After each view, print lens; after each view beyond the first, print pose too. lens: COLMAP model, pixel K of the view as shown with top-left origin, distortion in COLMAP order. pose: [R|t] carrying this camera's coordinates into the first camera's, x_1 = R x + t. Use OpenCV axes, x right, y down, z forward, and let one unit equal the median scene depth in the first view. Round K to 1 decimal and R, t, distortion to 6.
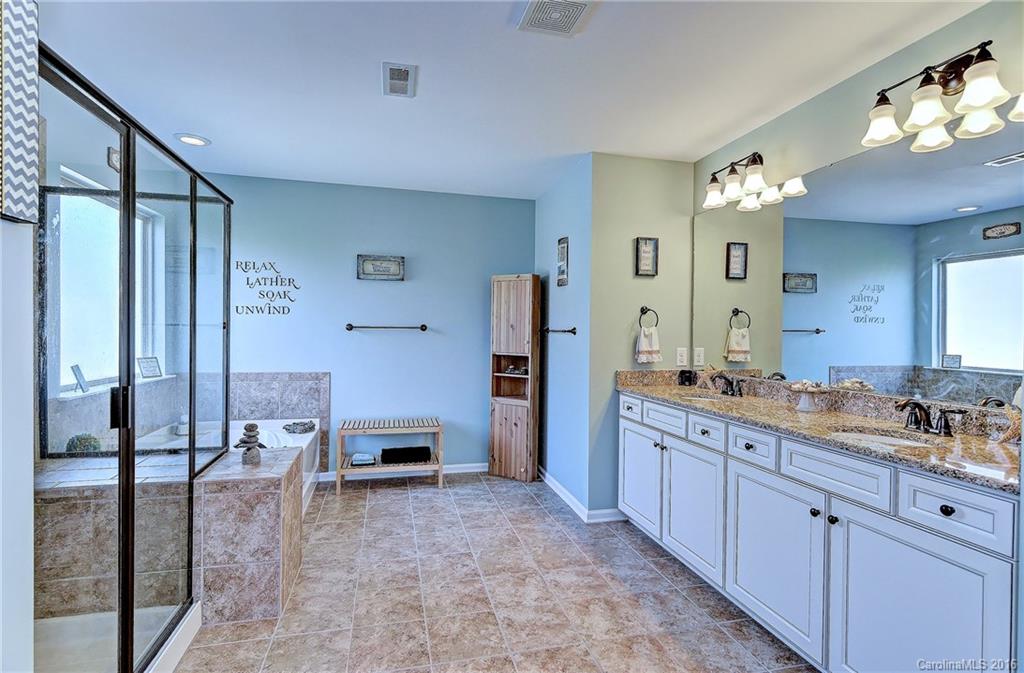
lens RADIAL K [[486.2, 0, 512.0], [0, 486.2, 336.5], [0, 0, 1]] dist [-0.000670, -0.000188]
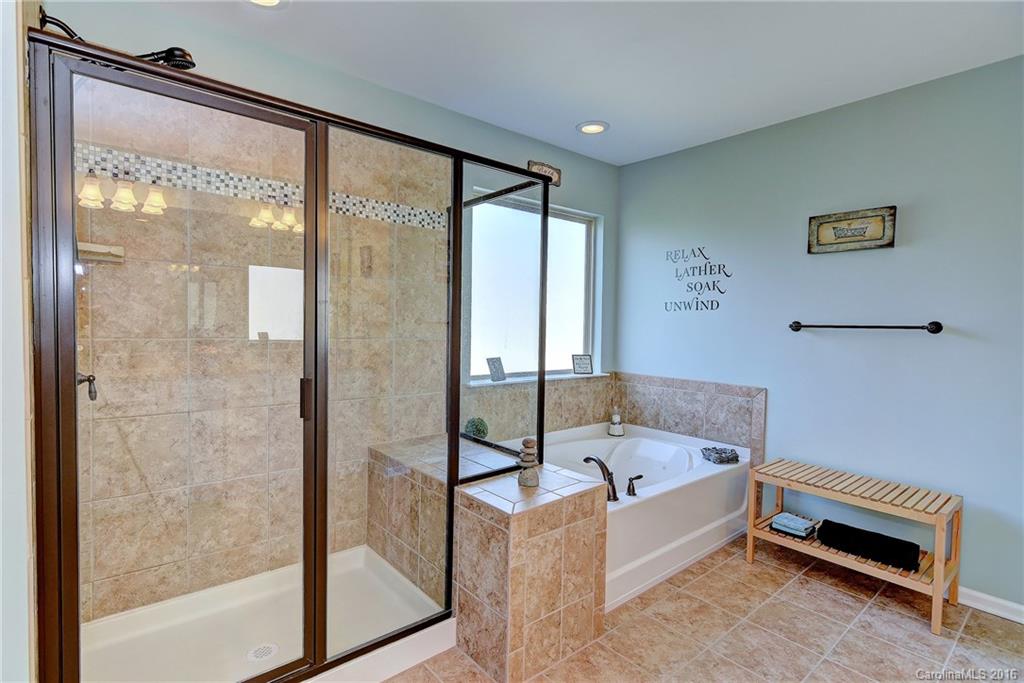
lens RADIAL K [[497.5, 0, 512.0], [0, 497.5, 341.5], [0, 0, 1]] dist [0.008004, -0.000132]
pose [[0.441339, 0.027886, -0.896907, 0.126636], [-0.021532, 0.999558, 0.020482, -0.003395], [0.897082, 0.010273, 0.441744, 0.345152]]
